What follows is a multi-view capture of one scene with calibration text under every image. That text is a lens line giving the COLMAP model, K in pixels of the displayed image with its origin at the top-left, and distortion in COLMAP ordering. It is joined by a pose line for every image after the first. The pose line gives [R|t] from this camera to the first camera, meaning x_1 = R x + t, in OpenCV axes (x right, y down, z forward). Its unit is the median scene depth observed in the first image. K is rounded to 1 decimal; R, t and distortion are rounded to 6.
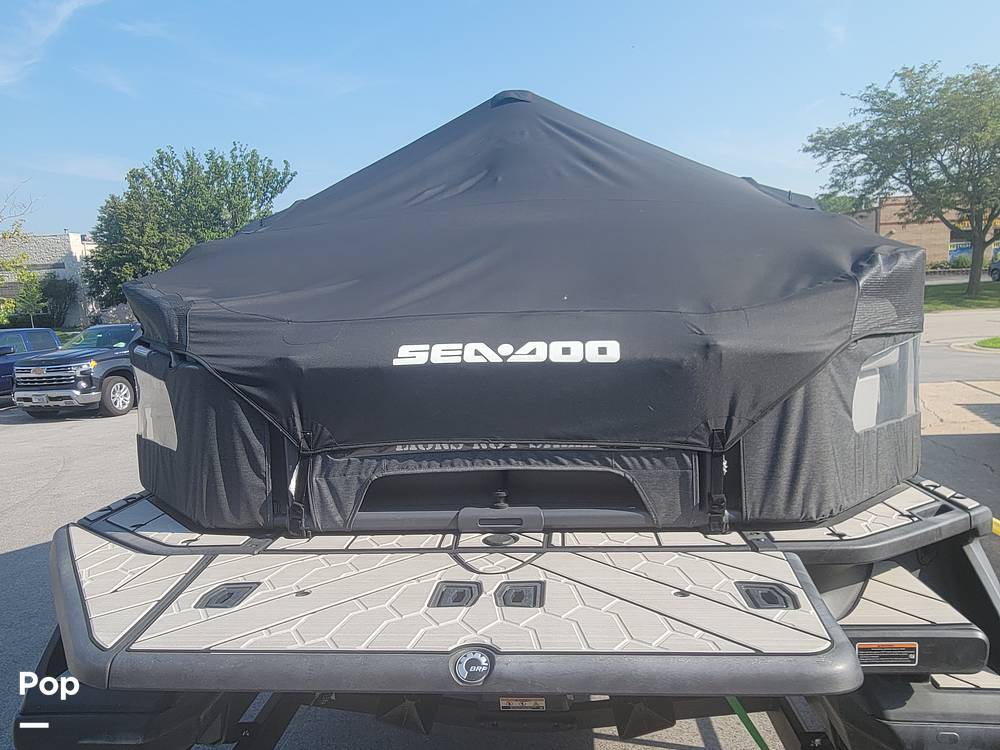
lens RADIAL K [[683.8, 0, 498.6], [0, 683.8, 382.6], [0, 0, 1]] dist [0.009968, -0.003398]
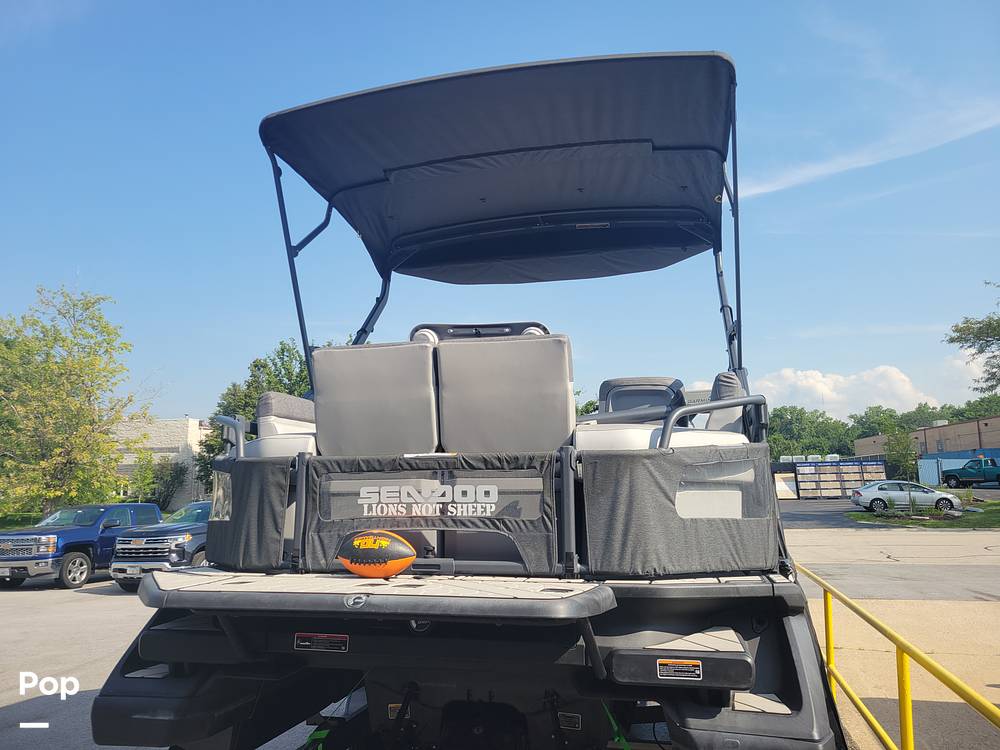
lens RADIAL K [[745.8, 0, 494.6], [0, 745.8, 369.6], [0, 0, 1]] dist [0.061389, -0.038994]
pose [[0.986464, 0.005626, -0.163884, 0.406265], [-0.052344, 0.957928, -0.282195, 0.242843], [0.155401, 0.286953, 0.945256, -0.614390]]
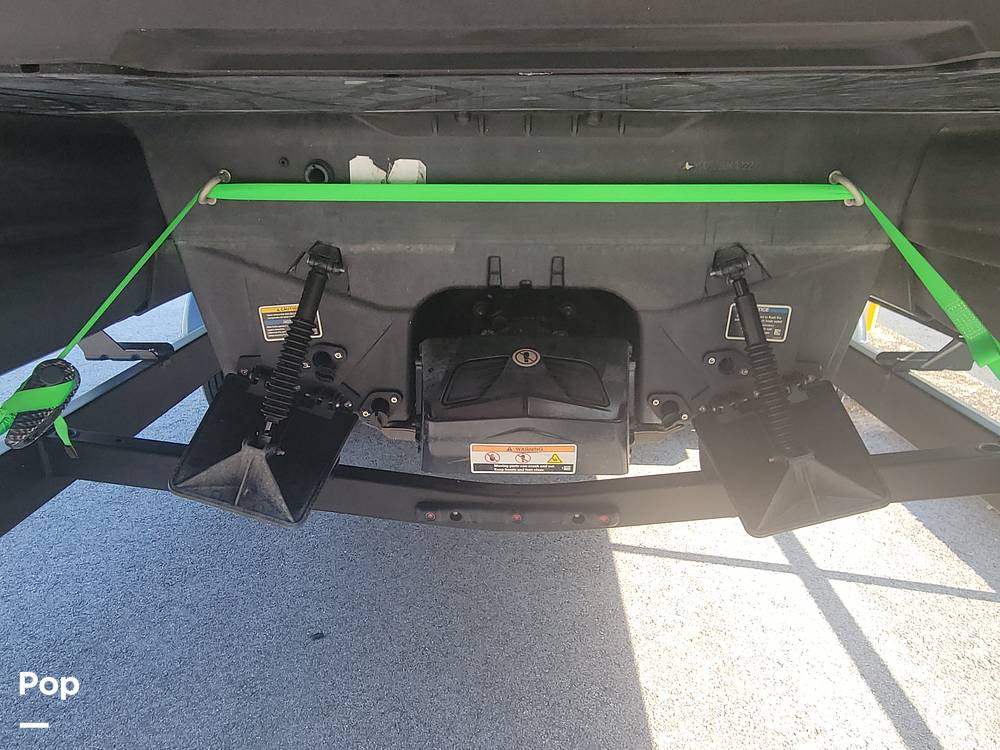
lens RADIAL K [[683.8, 0, 498.6], [0, 683.8, 382.6], [0, 0, 1]] dist [0.009968, -0.003398]
pose [[0.998619, 0.019744, 0.048685, -0.002073], [-0.029670, 0.976714, 0.212484, 0.471699], [-0.043356, -0.213635, 0.975951, 0.845493]]
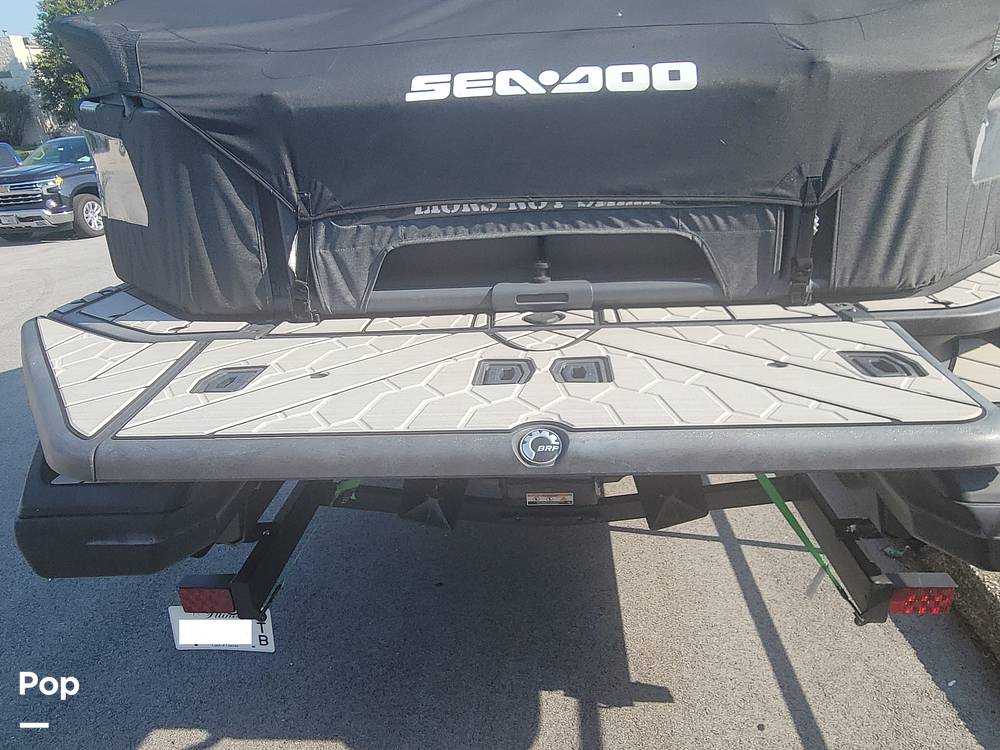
lens RADIAL K [[683.8, 0, 498.6], [0, 683.8, 382.6], [0, 0, 1]] dist [0.009968, -0.003398]
pose [[0.999768, -0.019352, 0.009427, -0.060857], [0.016302, 0.966678, 0.255476, 0.086655], [-0.014057, -0.255264, 0.966769, 0.152511]]
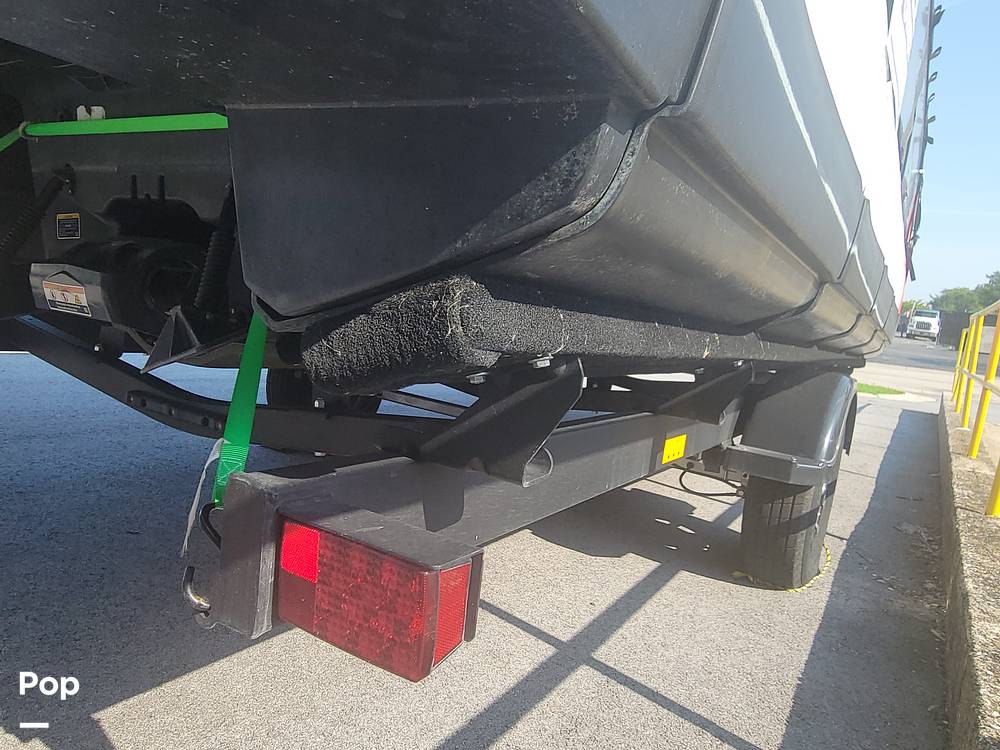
lens RADIAL K [[683.8, 0, 498.6], [0, 683.8, 382.6], [0, 0, 1]] dist [0.009968, -0.003398]
pose [[0.879541, 0.195443, -0.433830, 0.870081], [-0.208821, 0.977804, 0.017146, 0.641007], [0.427552, 0.075512, 0.900831, 0.912272]]
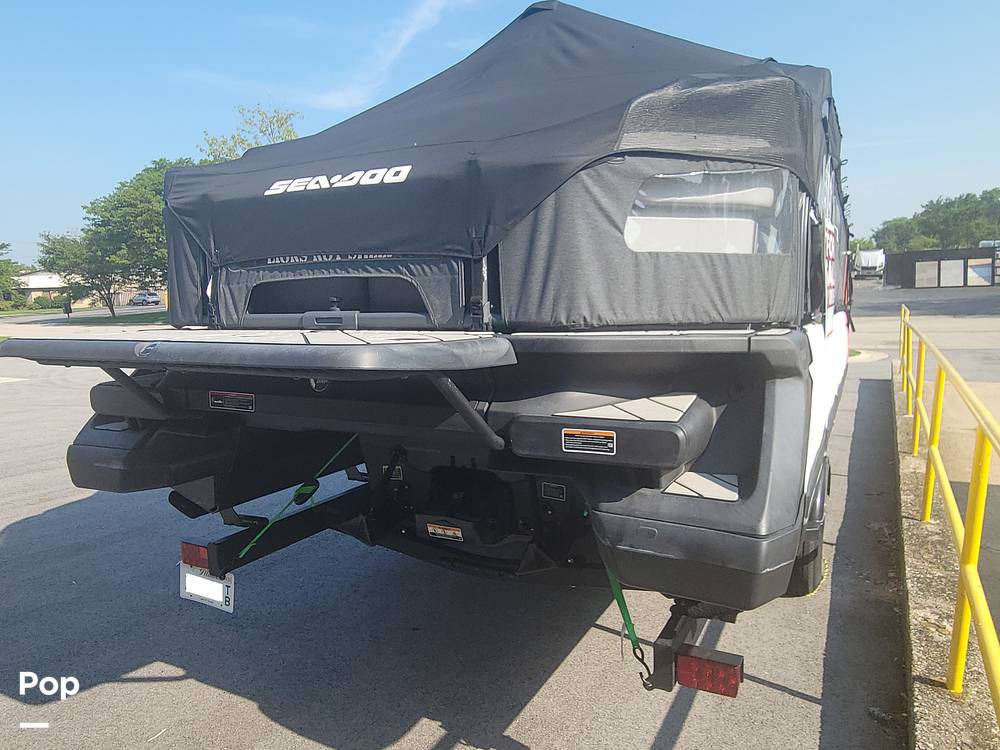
lens RADIAL K [[683.8, 0, 498.6], [0, 683.8, 382.6], [0, 0, 1]] dist [0.009968, -0.003398]
pose [[0.917645, 0.068316, -0.391485, 0.772334], [-0.063549, 0.997662, 0.025137, 0.263750], [0.392287, 0.001812, 0.919841, -0.017132]]
